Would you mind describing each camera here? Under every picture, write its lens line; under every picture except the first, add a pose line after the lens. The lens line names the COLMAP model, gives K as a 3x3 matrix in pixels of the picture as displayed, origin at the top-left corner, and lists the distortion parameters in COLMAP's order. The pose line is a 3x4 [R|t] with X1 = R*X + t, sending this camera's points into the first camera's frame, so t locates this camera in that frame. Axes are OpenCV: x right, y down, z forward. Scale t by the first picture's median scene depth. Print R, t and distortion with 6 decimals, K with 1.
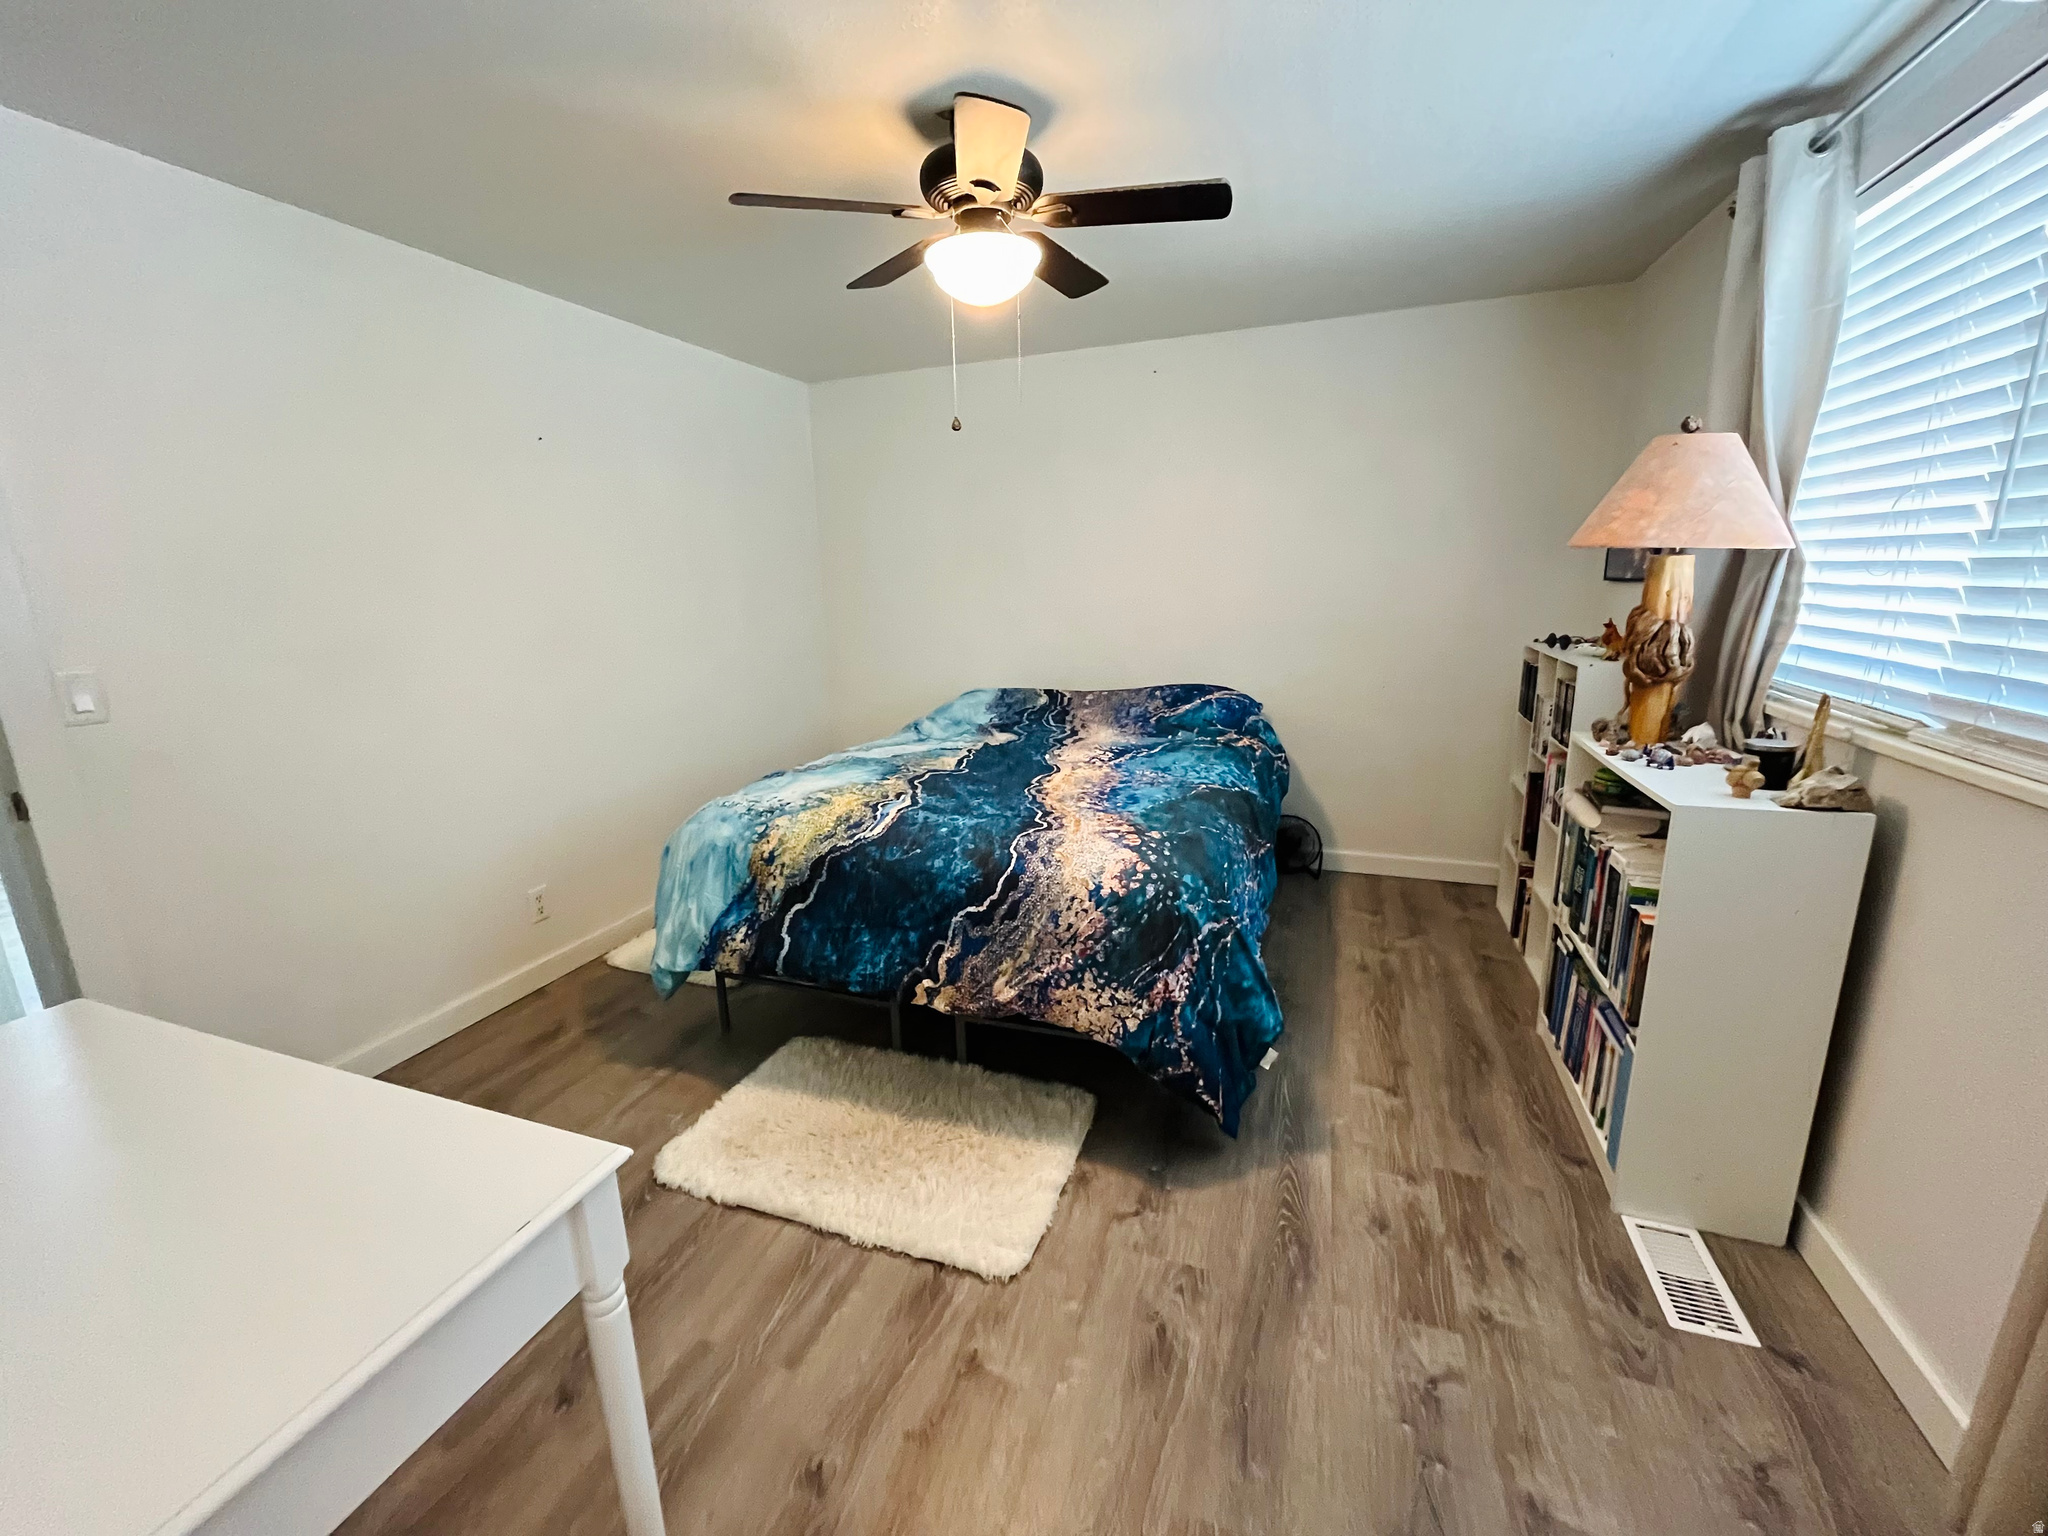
lens RADIAL K [[828.4, 0, 1017.5], [0, 828.4, 763.9], [0, 0, 1]] dist [-0.002077, -0.000106]
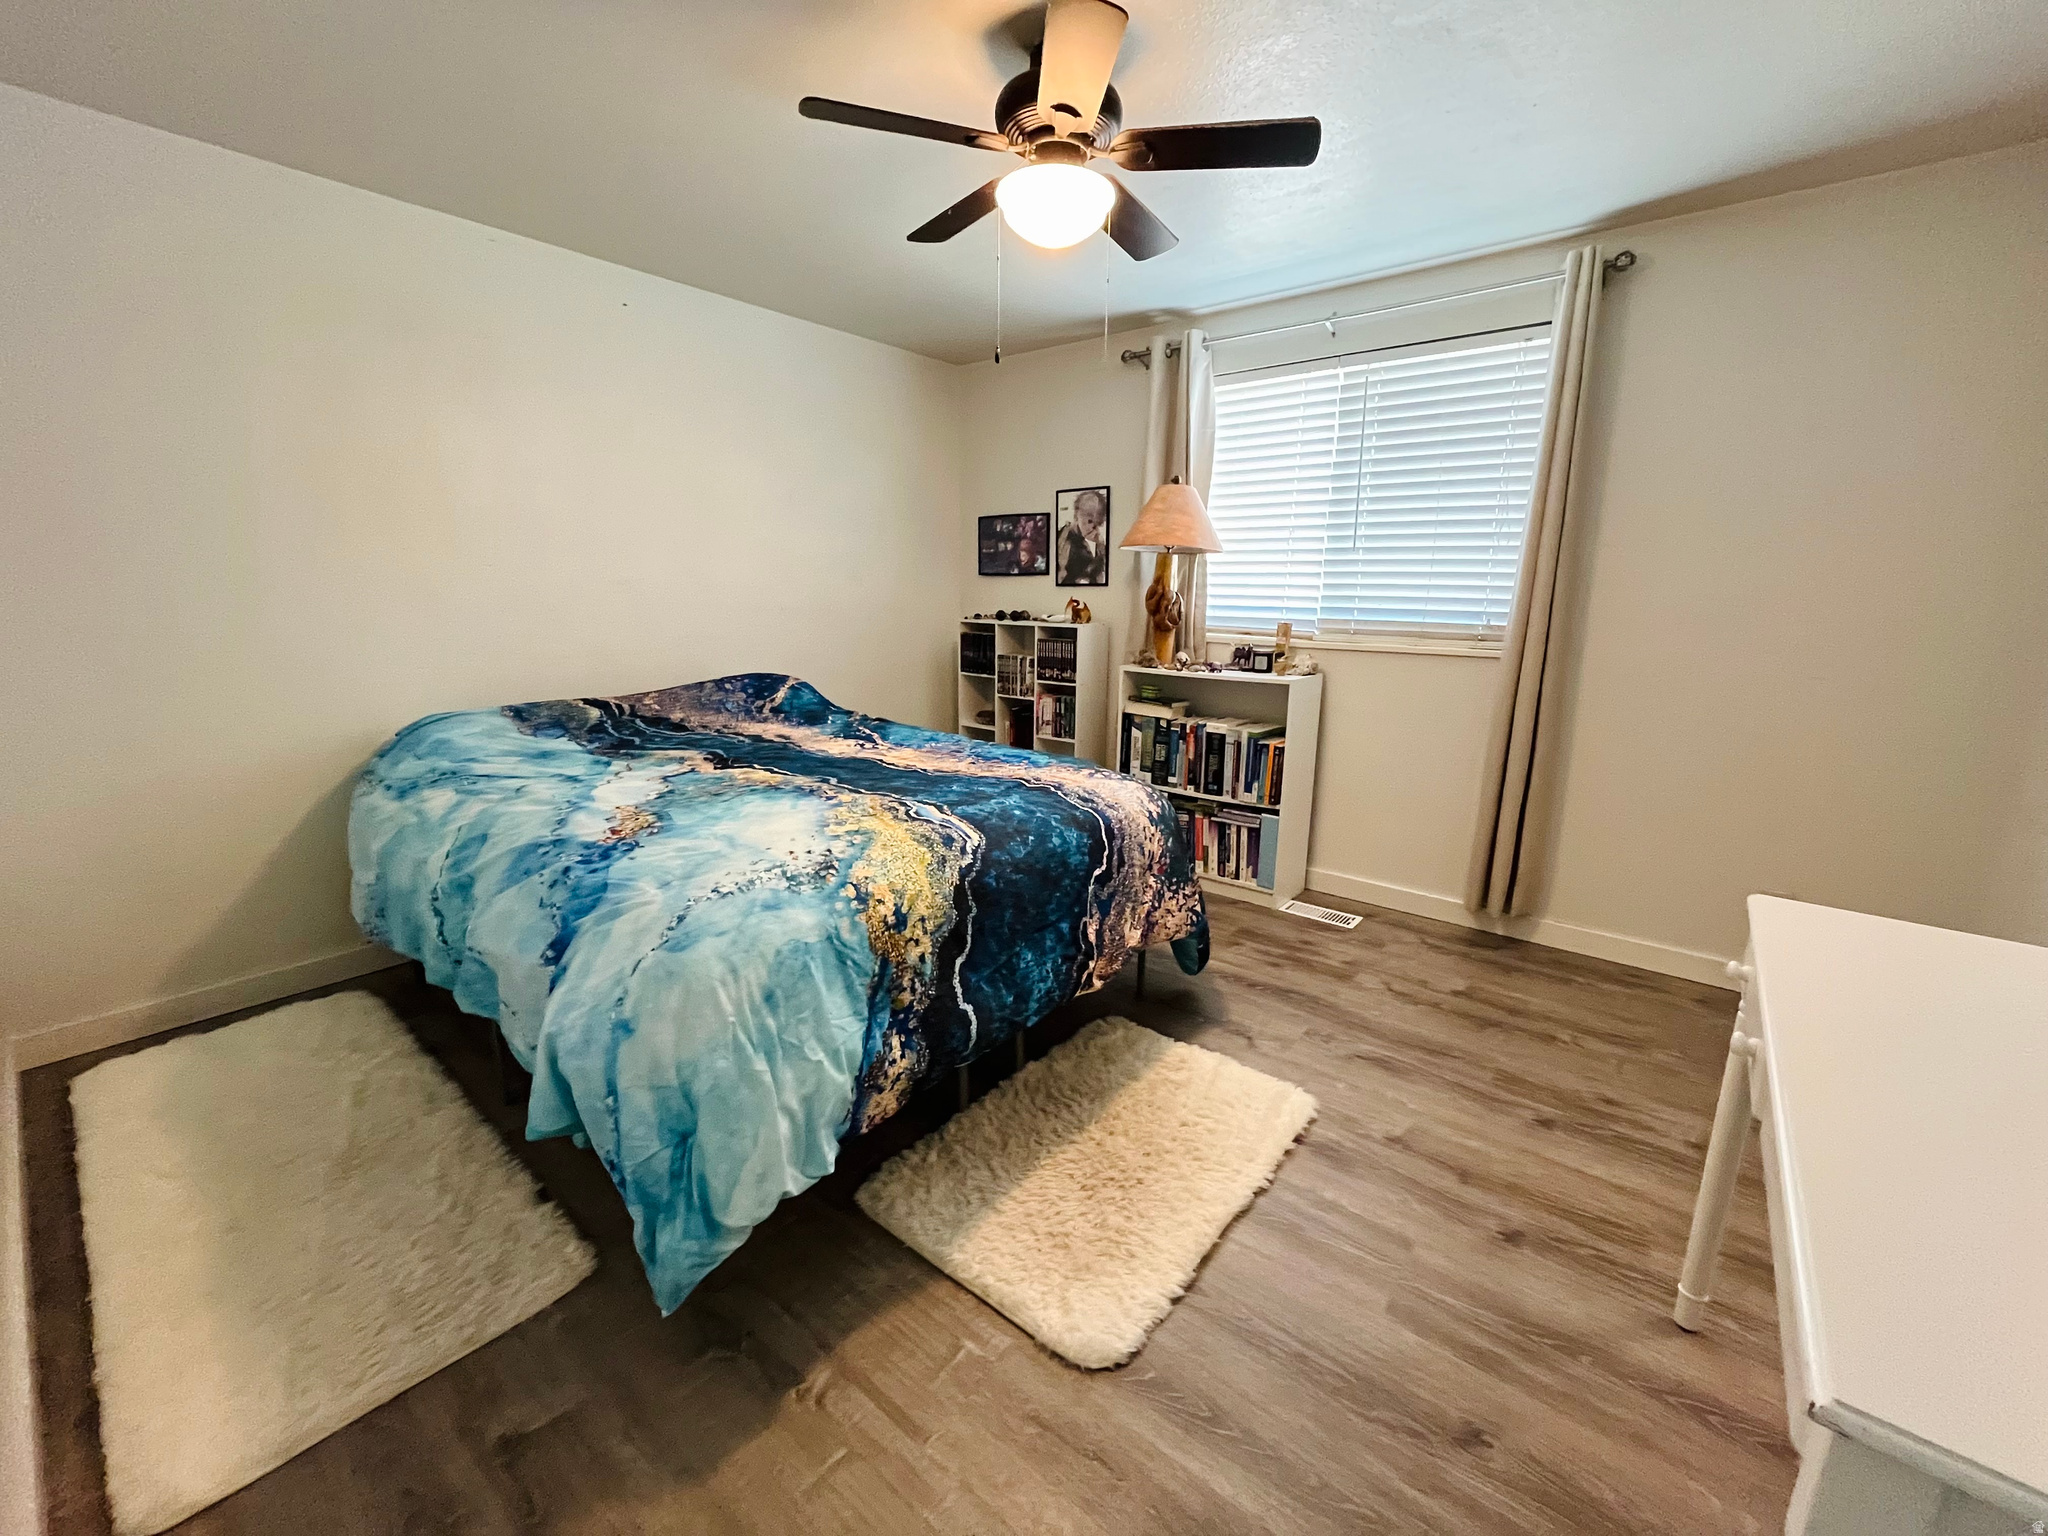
lens RADIAL K [[828.4, 0, 1017.5], [0, 828.4, 763.9], [0, 0, 1]] dist [-0.002077, -0.000106]
pose [[0.330158, -0.168960, 0.928681, -0.944014], [0.193156, 0.975124, 0.108740, -0.071043], [-0.923951, 0.143479, 0.354581, 0.703704]]
